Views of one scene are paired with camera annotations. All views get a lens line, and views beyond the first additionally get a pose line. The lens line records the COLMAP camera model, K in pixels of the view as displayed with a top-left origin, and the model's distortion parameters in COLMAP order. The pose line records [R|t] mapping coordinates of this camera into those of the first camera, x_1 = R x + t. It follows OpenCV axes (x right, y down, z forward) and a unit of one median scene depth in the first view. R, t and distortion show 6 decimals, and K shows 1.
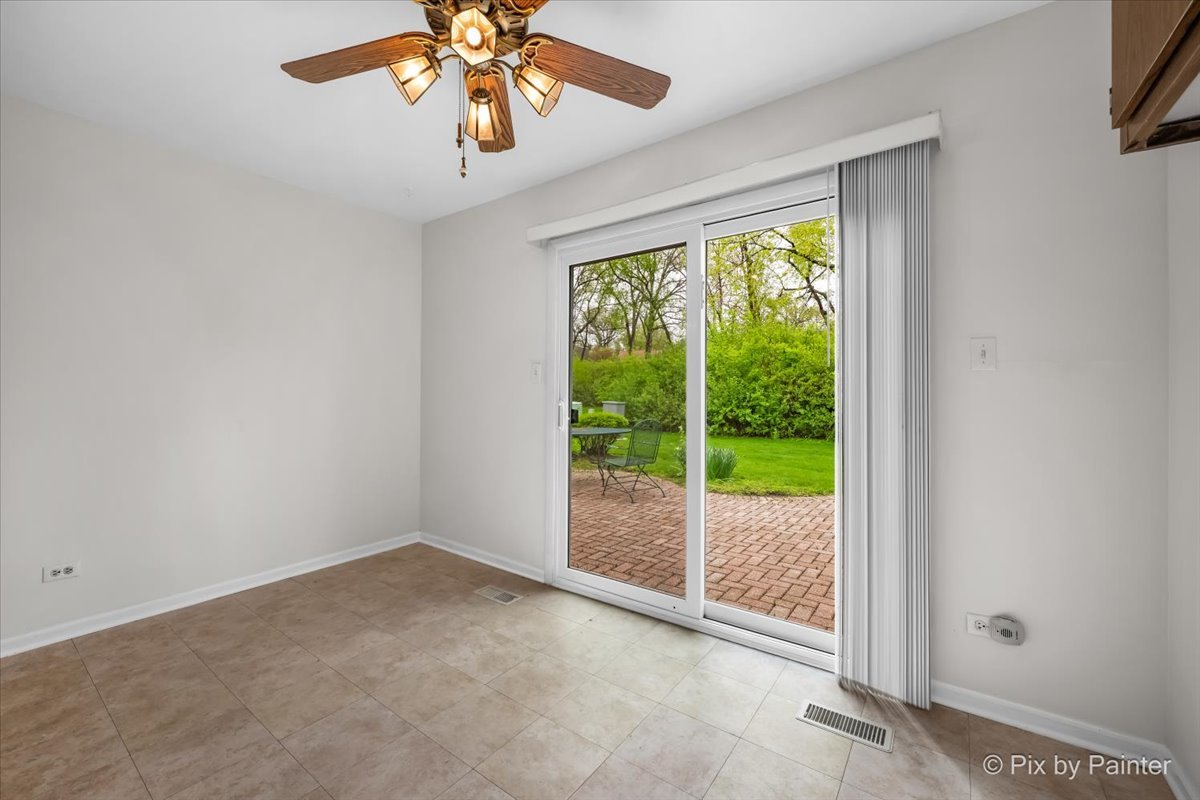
lens RADIAL K [[480.9, 0, 594.6], [0, 480.9, 389.4], [0, 0, 1]] dist [-0.000663, -0.000978]
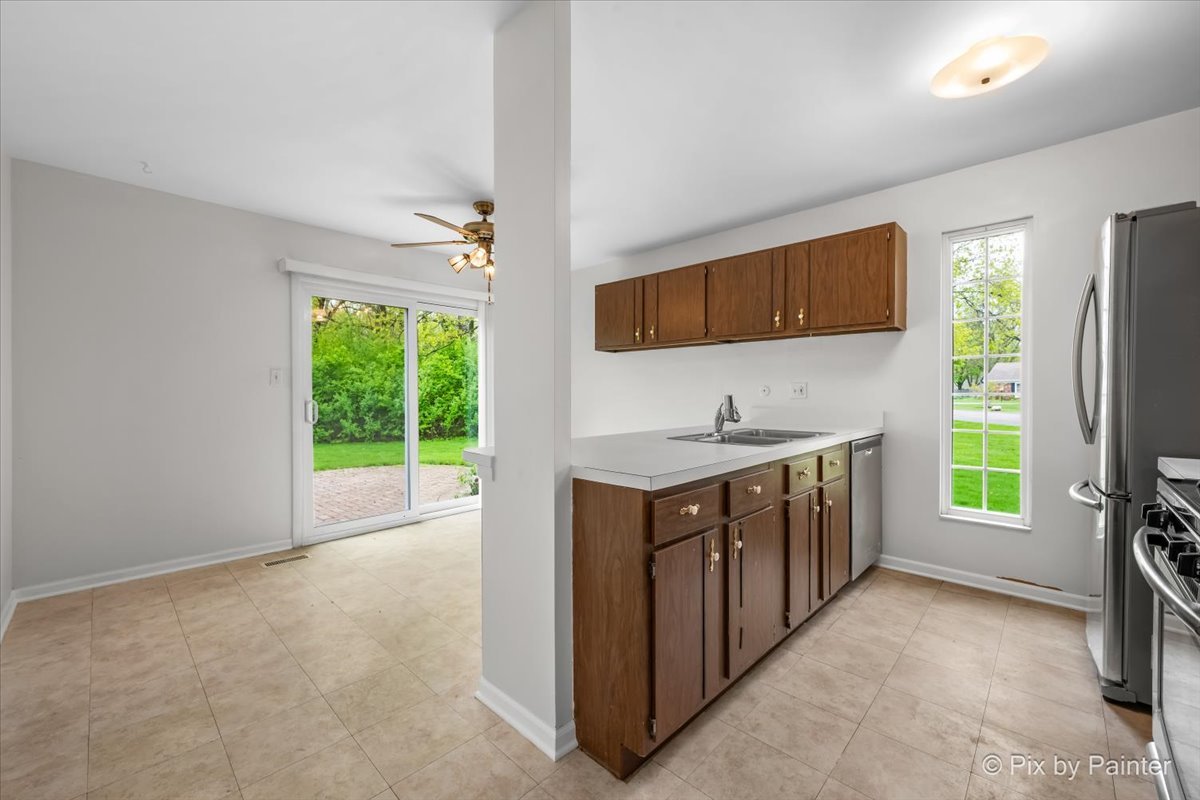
lens RADIAL K [[480.9, 0, 596.2], [0, 480.9, 397.2], [0, 0, 1]] dist [-0.000663, -0.000978]
pose [[0.134526, -0.009849, 0.990861, -0.213662], [-0.002012, 0.999946, 0.010213, -0.000022], [-0.990908, -0.003368, 0.134499, 0.010795]]
